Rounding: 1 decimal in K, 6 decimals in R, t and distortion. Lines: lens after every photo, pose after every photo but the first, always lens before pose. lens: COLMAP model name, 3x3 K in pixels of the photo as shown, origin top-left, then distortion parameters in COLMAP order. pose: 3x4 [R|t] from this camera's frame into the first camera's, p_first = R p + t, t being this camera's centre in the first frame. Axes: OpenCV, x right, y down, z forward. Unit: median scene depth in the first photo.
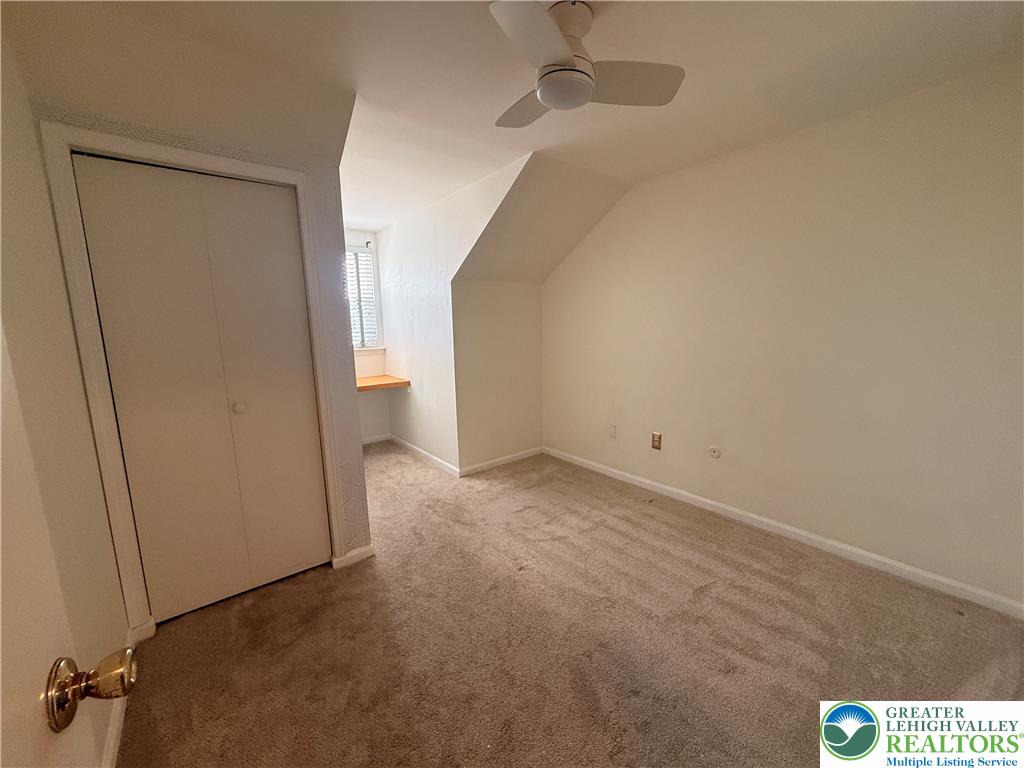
lens RADIAL K [[407.7, 0, 510.8], [0, 407.7, 382.3], [0, 0, 1]] dist [-0.001112, -0.000436]
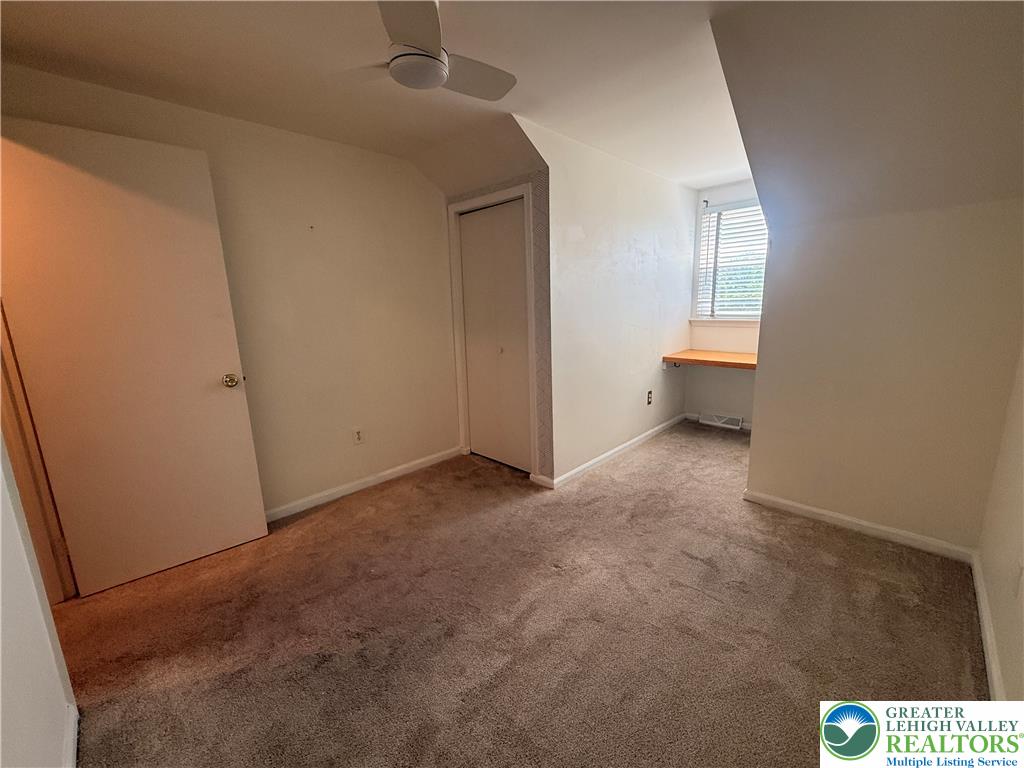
lens RADIAL K [[407.7, 0, 510.9], [0, 407.7, 384.3], [0, 0, 1]] dist [-0.001112, -0.000436]
pose [[0.123878, 0.218896, -0.967853, 0.625649], [-0.120156, 0.971497, 0.204341, -0.094474], [0.984996, 0.090980, 0.146649, 0.549018]]
